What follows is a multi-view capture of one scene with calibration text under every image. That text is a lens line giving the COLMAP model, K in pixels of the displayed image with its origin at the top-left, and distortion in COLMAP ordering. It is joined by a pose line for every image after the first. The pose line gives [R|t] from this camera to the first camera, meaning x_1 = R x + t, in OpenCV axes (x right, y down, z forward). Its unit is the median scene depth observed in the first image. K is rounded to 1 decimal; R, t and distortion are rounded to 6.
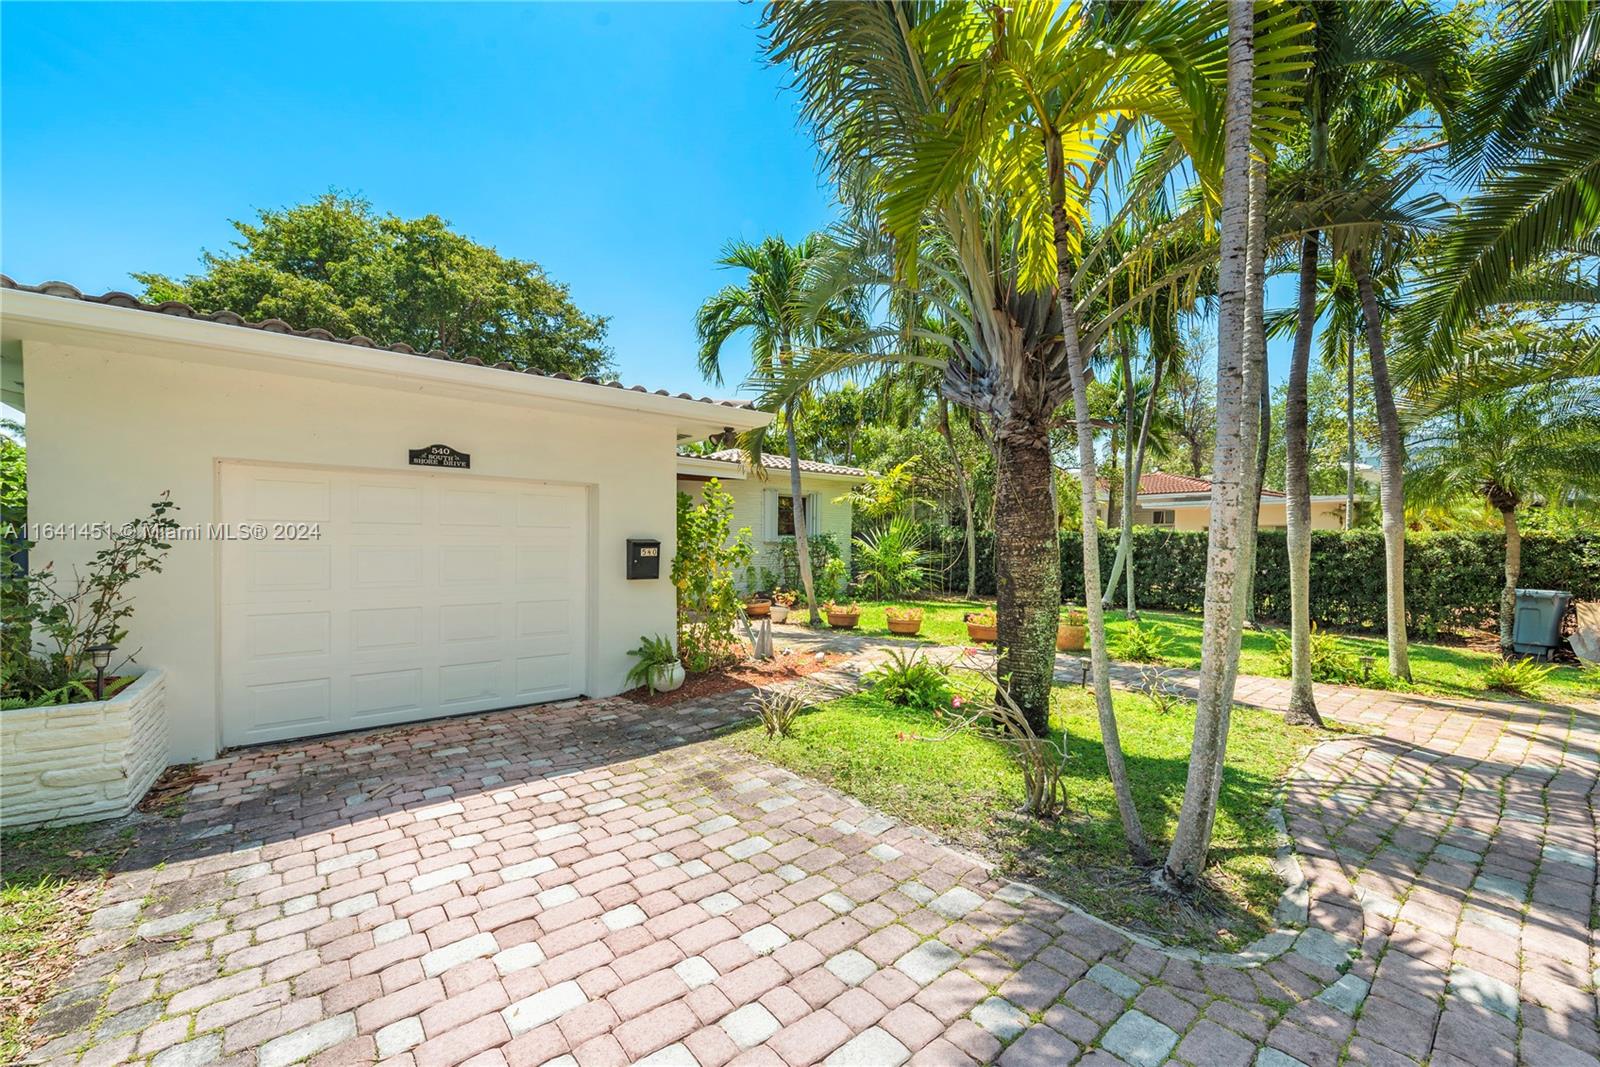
lens RADIAL K [[637.3, 0, 803.1], [0, 637.3, 538.6], [0, 0, 1]] dist [0.012331, -0.000231]
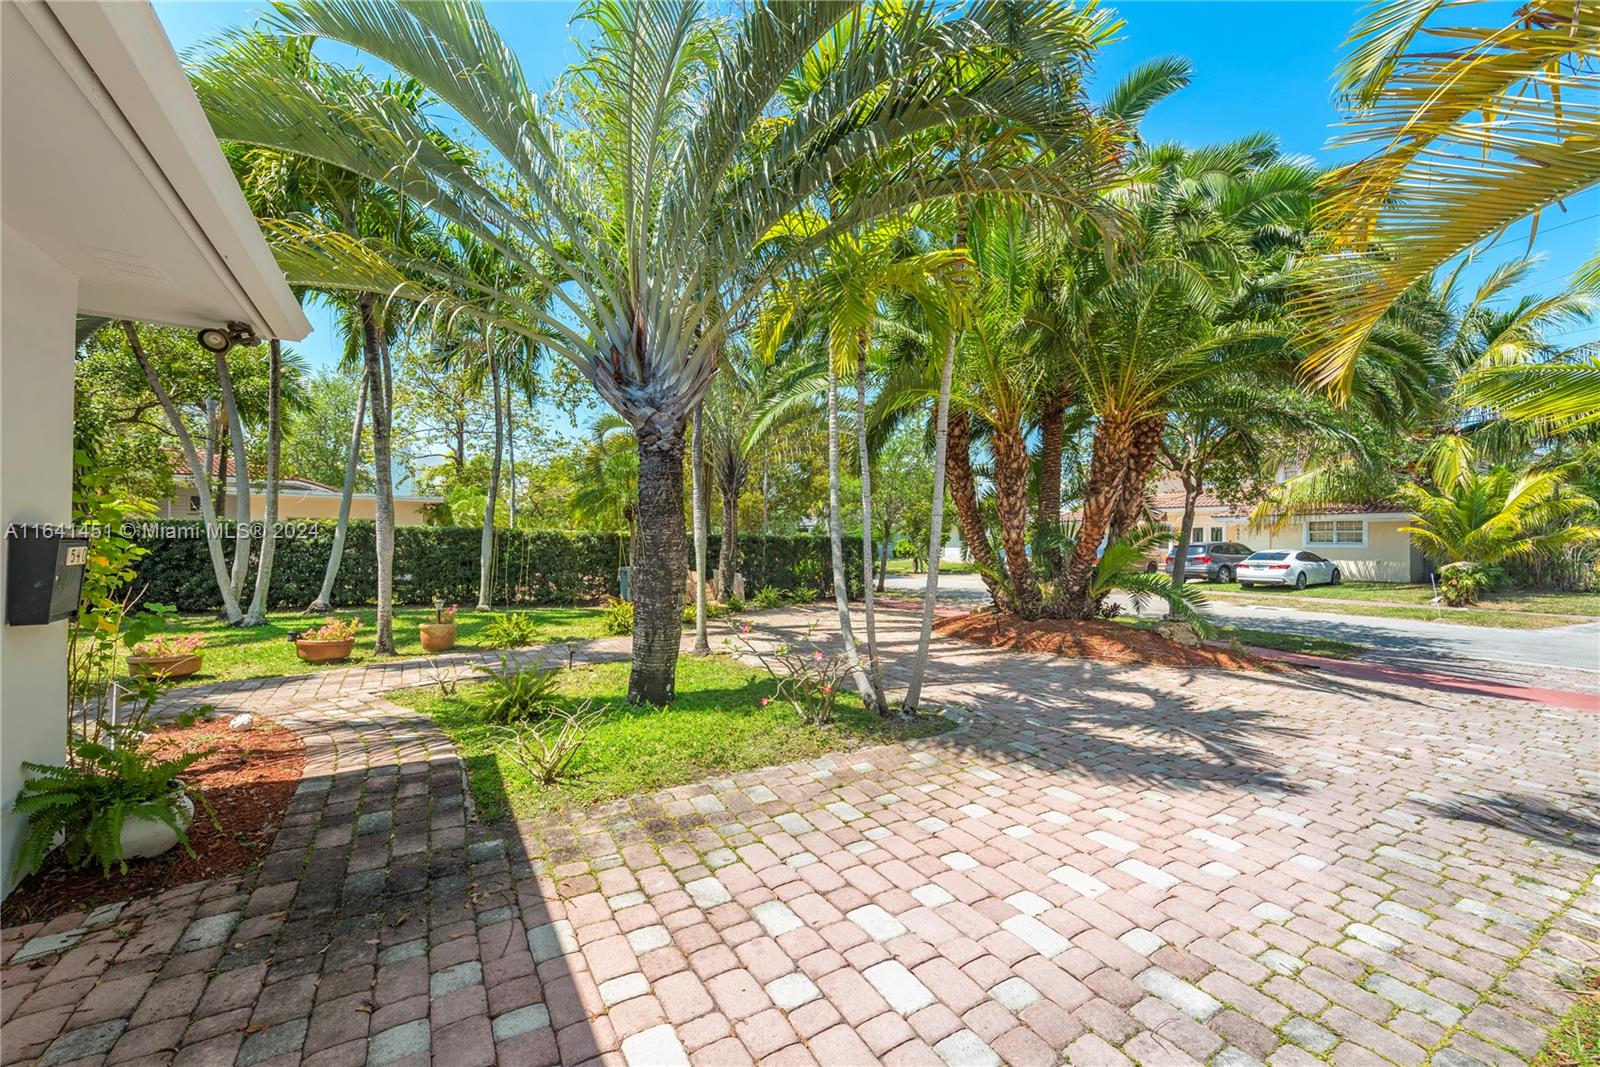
lens RADIAL K [[623.7, 0, 798.2], [0, 623.7, 540.7], [0, 0, 1]] dist [0.003517, -0.000017]
pose [[0.151853, -0.002024, 0.988401, -0.900639], [-0.011063, 0.999932, 0.003748, 0.000877], [-0.988341, -0.011503, 0.151821, 0.695856]]
